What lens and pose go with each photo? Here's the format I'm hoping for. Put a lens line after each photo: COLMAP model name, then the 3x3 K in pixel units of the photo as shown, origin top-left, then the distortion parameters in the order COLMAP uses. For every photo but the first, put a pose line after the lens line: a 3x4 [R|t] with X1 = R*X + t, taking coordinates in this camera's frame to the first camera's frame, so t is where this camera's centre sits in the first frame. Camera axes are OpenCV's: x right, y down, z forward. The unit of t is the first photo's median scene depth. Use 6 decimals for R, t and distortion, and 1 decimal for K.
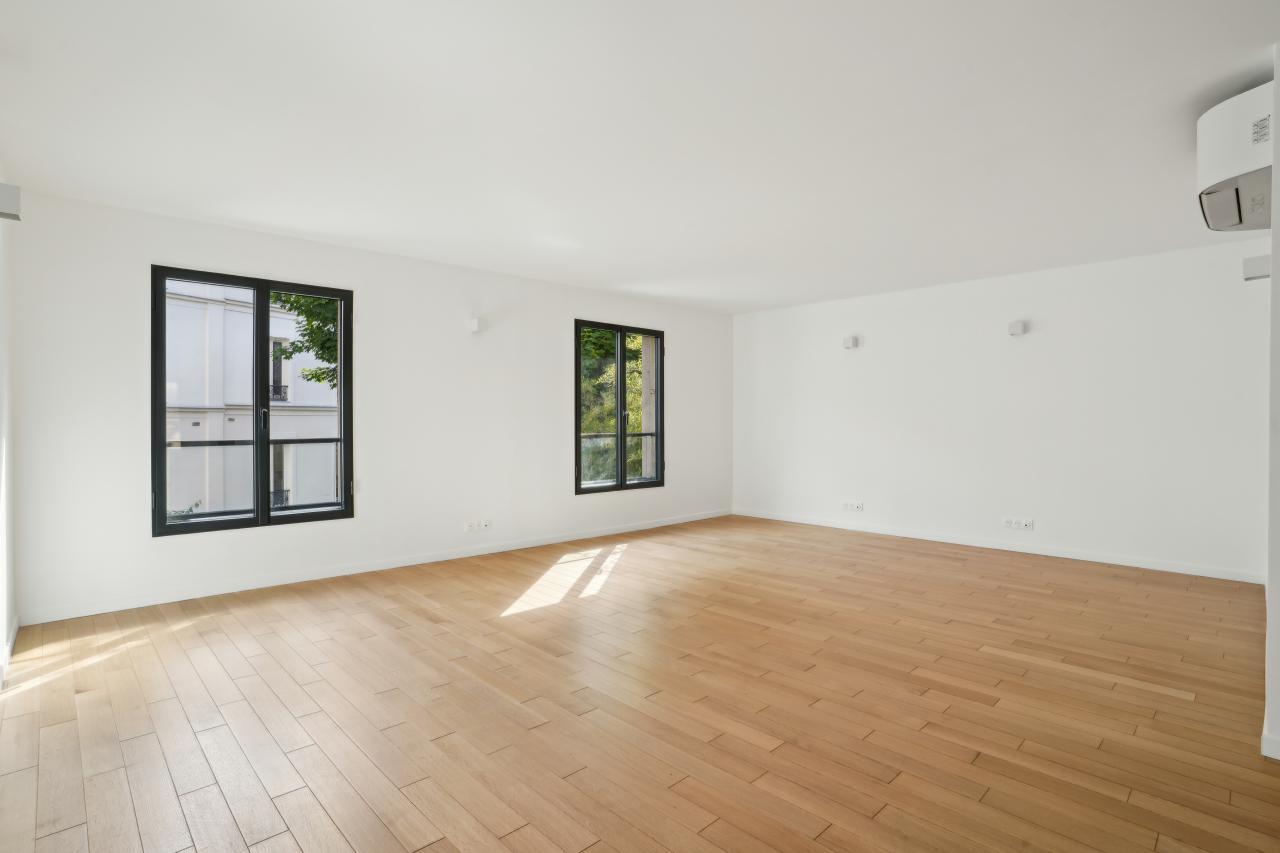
lens RADIAL K [[614.4, 0, 640.0], [0, 614.4, 426.5], [0, 0, 1]] dist [-0.039602, 0.000065]
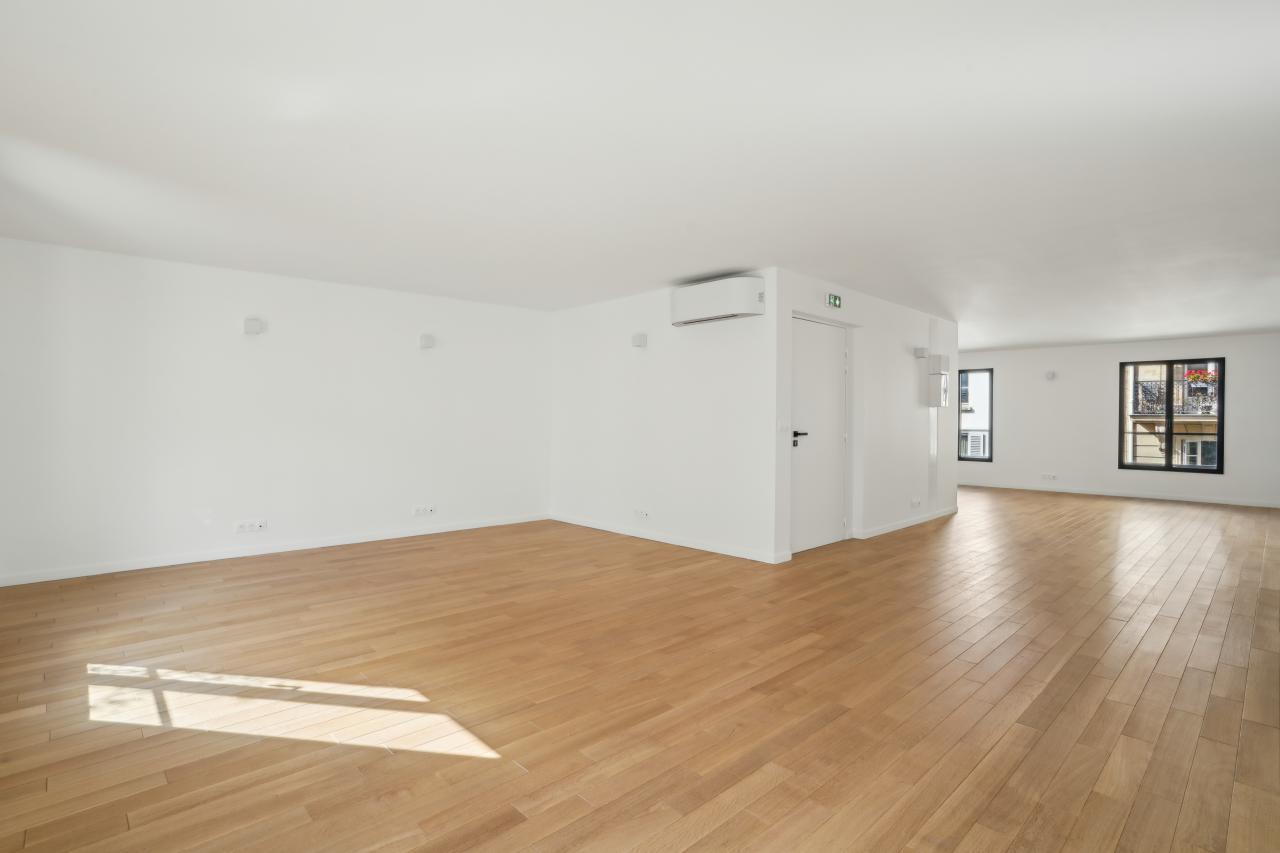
lens RADIAL K [[614.4, 0, 640.0], [0, 614.4, 426.5], [0, 0, 1]] dist [-0.039602, 0.000065]
pose [[0.023235, -0.008035, 0.999698, -0.779400], [0.003558, 0.999962, 0.007955, -0.012156], [-0.999724, 0.003372, 0.023262, 0.823854]]
